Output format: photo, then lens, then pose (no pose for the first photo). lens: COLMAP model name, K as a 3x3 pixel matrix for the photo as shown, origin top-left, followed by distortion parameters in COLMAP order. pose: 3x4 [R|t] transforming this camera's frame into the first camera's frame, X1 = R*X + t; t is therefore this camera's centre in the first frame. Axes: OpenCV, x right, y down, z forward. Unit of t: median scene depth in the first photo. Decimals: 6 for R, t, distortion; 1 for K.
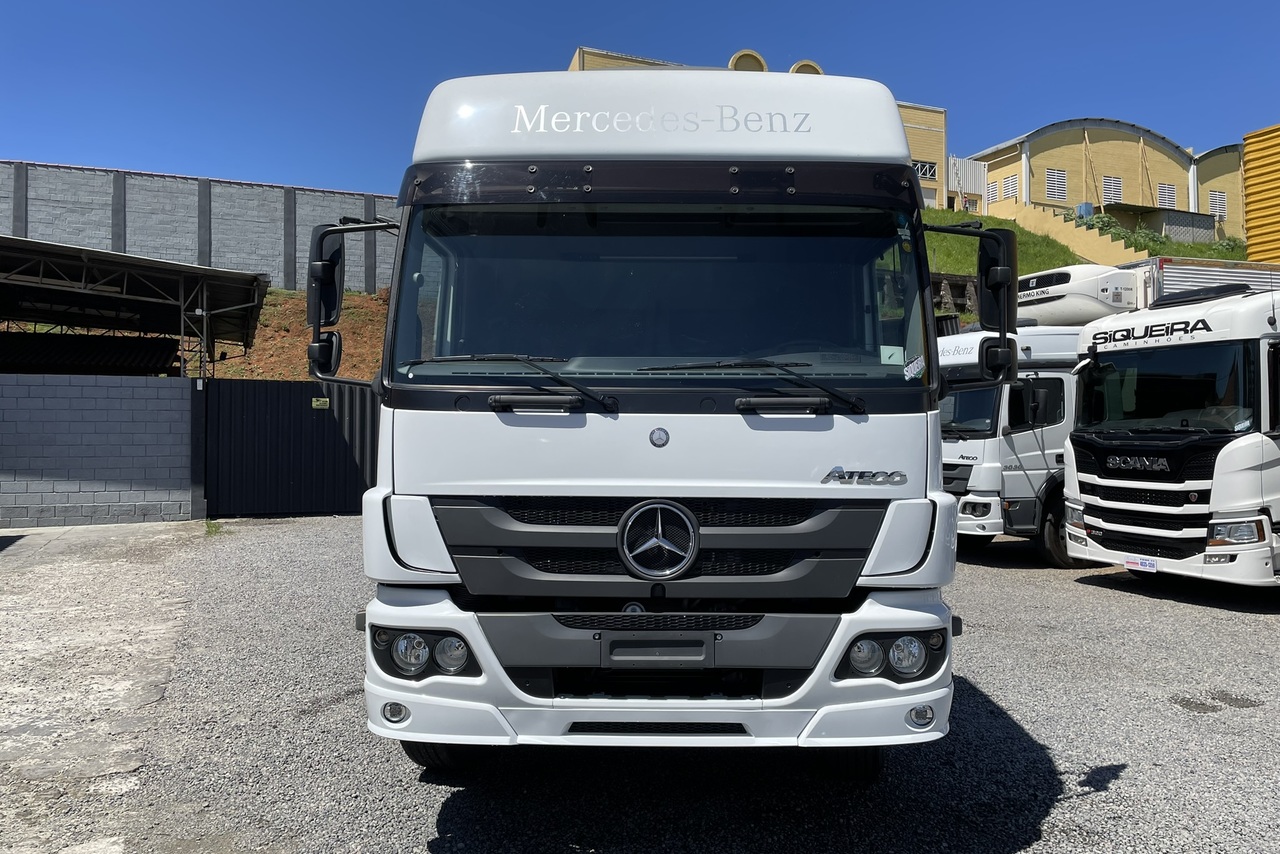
lens RADIAL K [[1000.6, 0, 640.0], [0, 1000.6, 427.0], [0, 0, 1]] dist [0.112910, -0.153109]
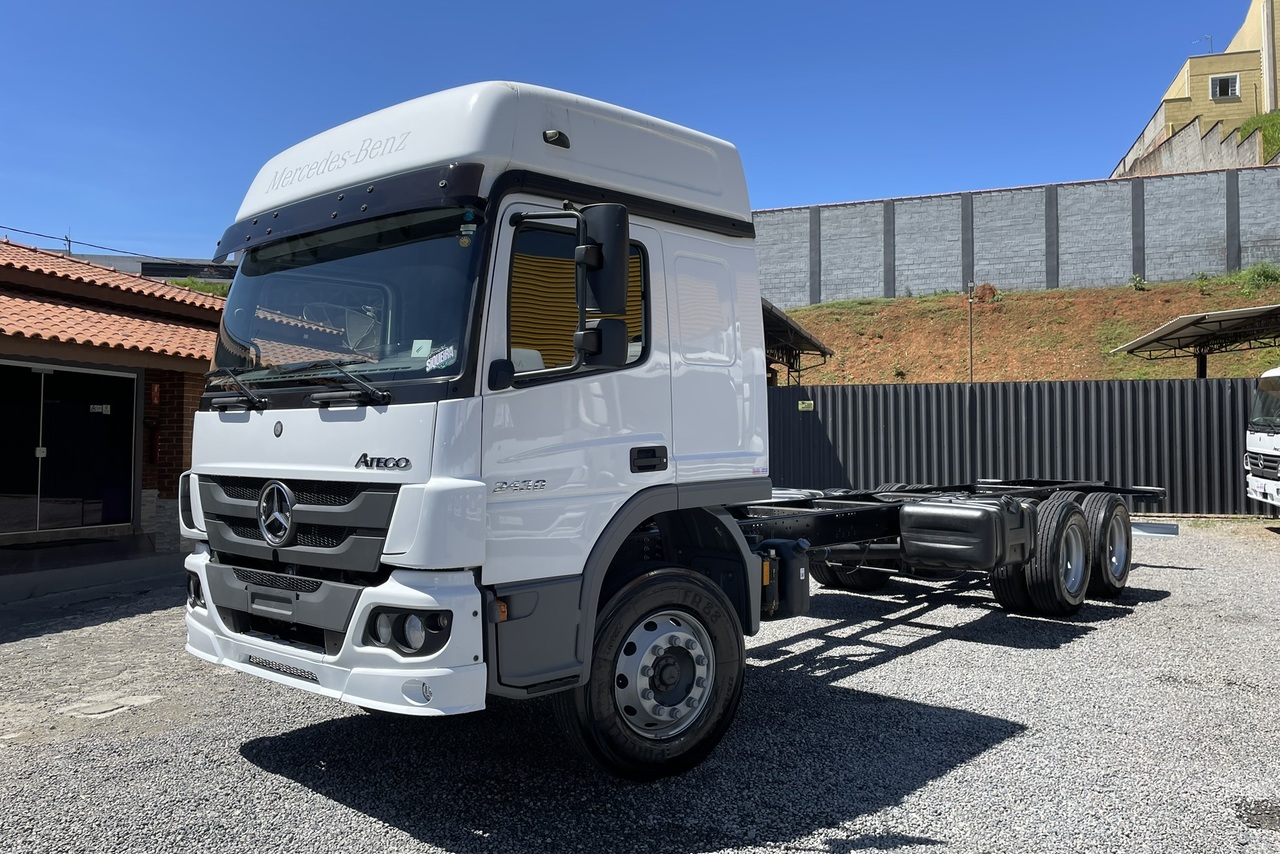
lens RADIAL K [[1000.6, 0, 640.0], [0, 1000.6, 427.0], [0, 0, 1]] dist [0.112910, -0.153109]
pose [[0.750963, -0.013645, -0.660203, 1.128584], [0.011649, 0.999905, -0.007416, 0.022020], [0.660241, -0.002122, 0.751051, 0.360484]]
